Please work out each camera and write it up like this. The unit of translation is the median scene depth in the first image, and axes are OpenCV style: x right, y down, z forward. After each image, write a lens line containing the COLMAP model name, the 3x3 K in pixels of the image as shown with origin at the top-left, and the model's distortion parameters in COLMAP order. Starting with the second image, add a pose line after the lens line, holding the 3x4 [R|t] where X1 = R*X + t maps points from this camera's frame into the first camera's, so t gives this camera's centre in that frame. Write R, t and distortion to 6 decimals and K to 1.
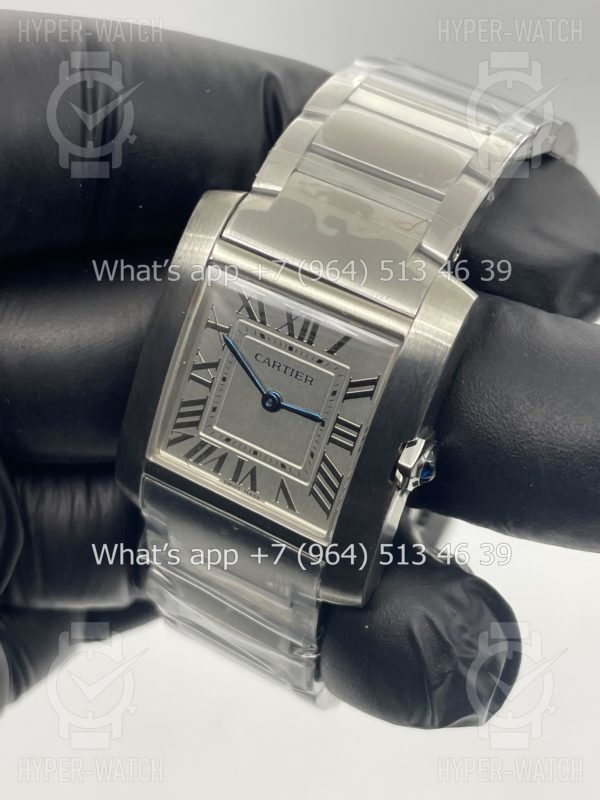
lens RADIAL K [[1182.4, 0, 300.0], [0, 1182.4, 400.0], [0, 0, 1]] dist [0.269280, 0.042692]
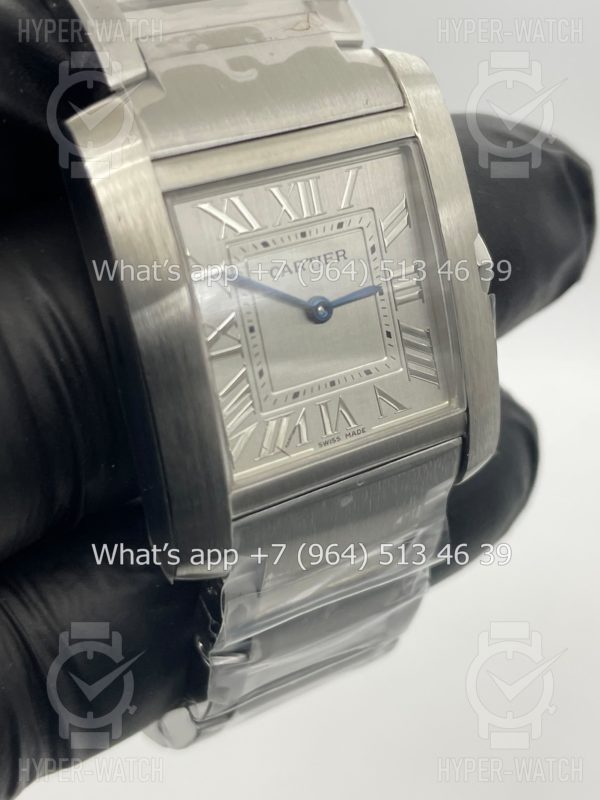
lens RADIAL K [[1182.4, 0, 300.0], [0, 1182.4, 400.0], [0, 0, 1]] dist [0.269280, 0.042692]
pose [[0.480841, -0.571187, 0.665235, -0.563921], [0.583963, 0.774567, 0.242966, -0.144974], [-0.654048, 0.271645, 0.705996, 0.485713]]
